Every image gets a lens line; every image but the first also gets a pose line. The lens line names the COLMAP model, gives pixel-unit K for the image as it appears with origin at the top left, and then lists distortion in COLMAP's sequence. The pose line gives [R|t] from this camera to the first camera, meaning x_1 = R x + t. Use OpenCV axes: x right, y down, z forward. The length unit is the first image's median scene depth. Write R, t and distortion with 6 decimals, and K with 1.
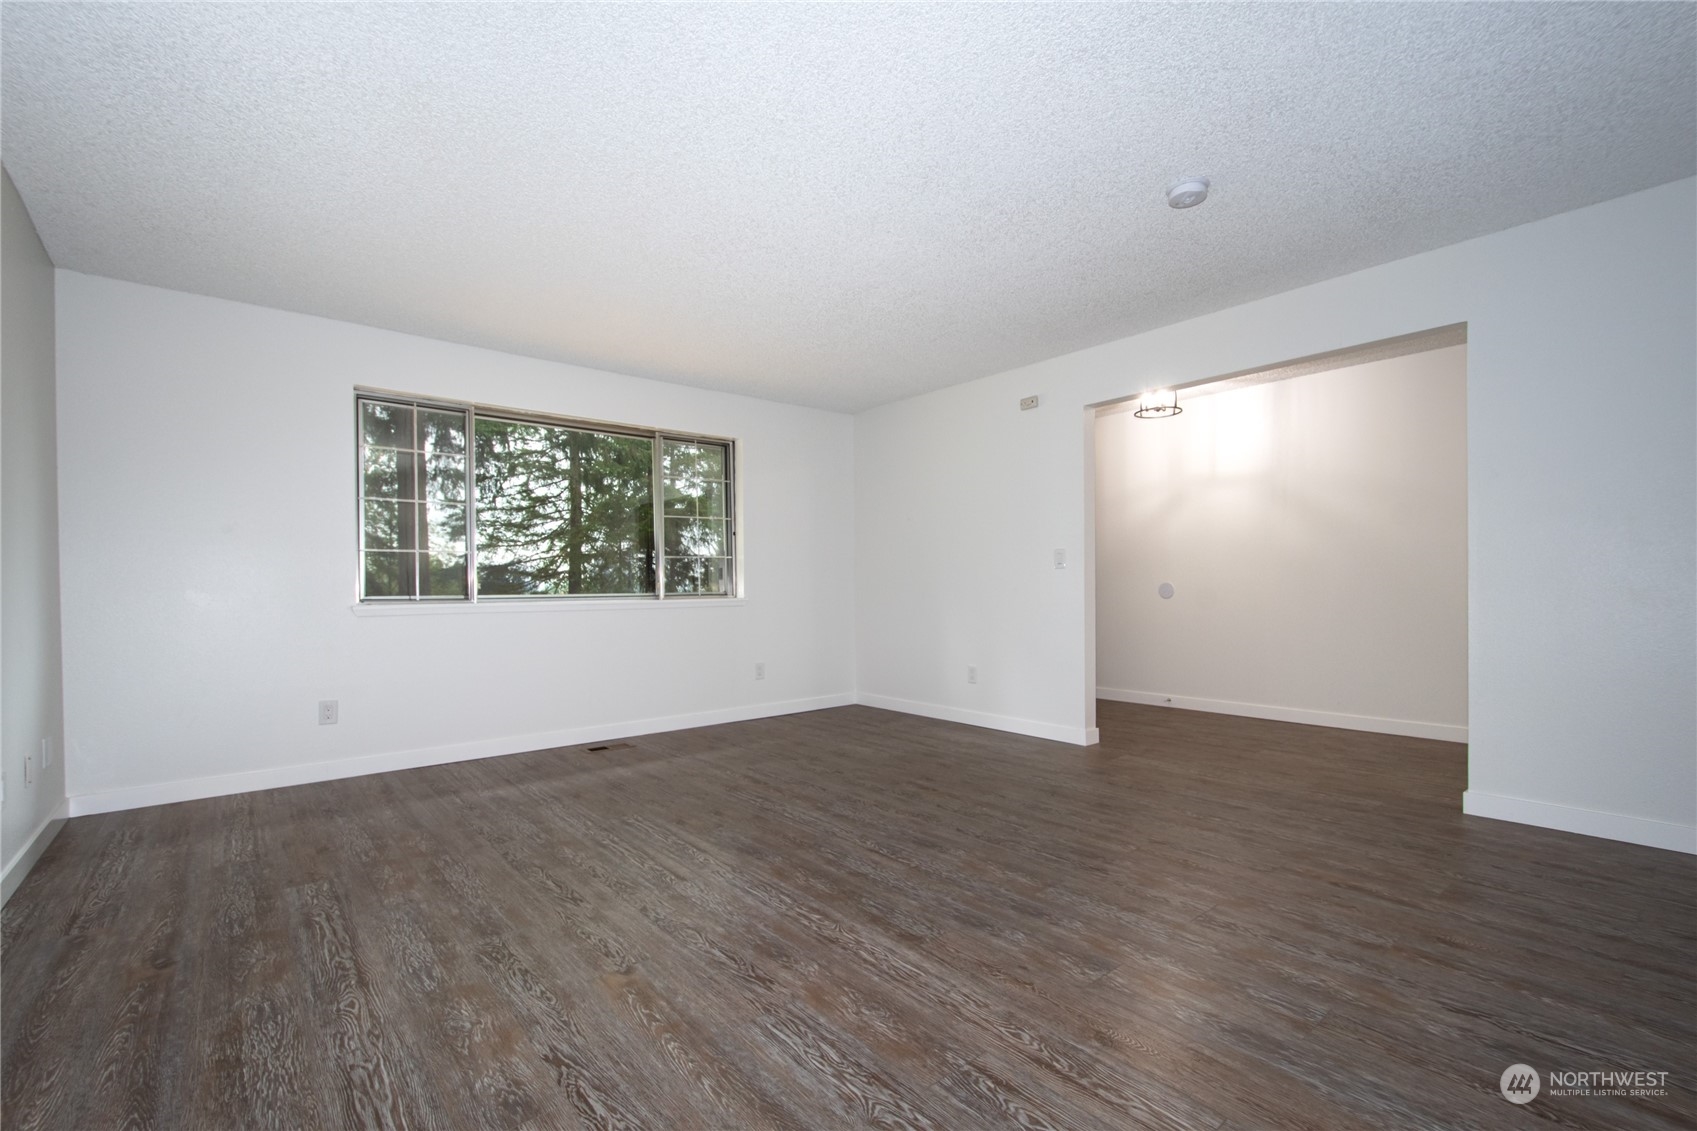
lens RADIAL K [[737.8, 0, 851.4], [0, 737.8, 570.2], [0, 0, 1]] dist [0.004926, -0.003605]
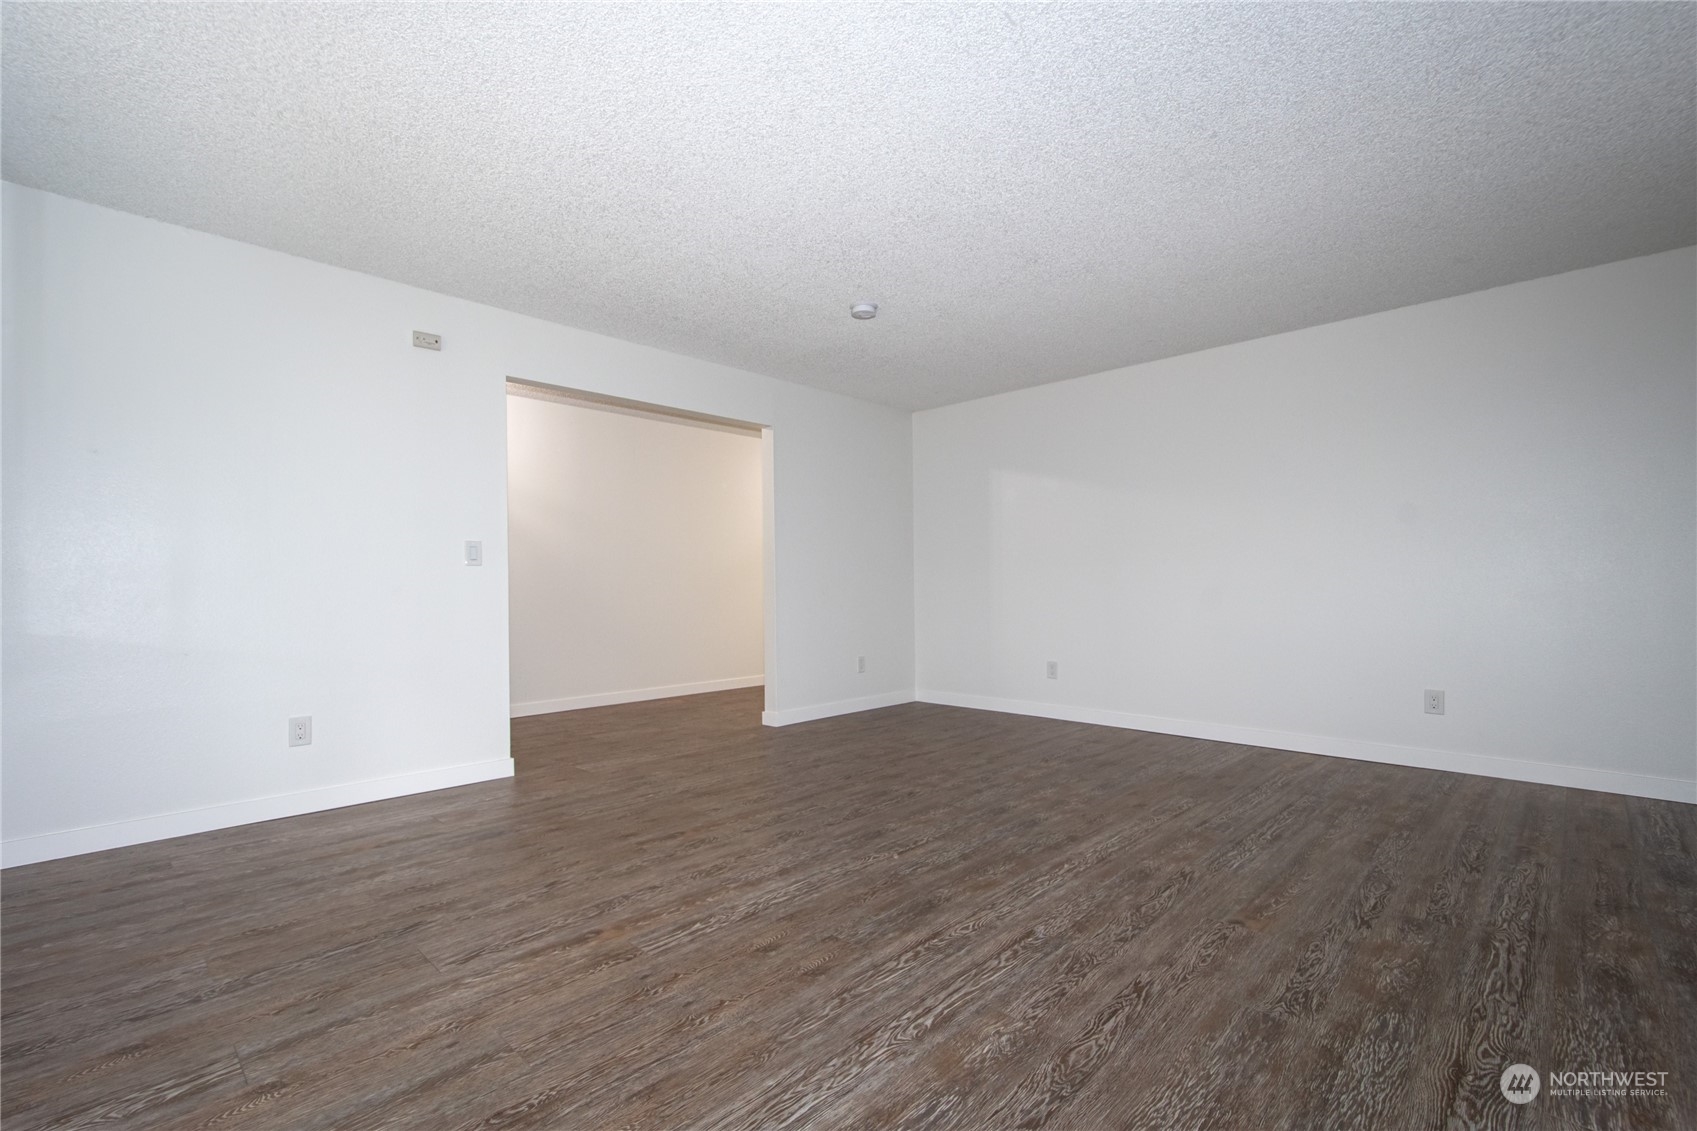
lens RADIAL K [[737.8, 0, 843.3], [0, 737.8, 554.6], [0, 0, 1]] dist [0.004926, -0.003605]
pose [[-0.087131, 0.049638, 0.994959, -1.038733], [-0.014792, 0.998583, -0.051115, 0.040438], [-0.996087, -0.019171, -0.086274, 1.270853]]
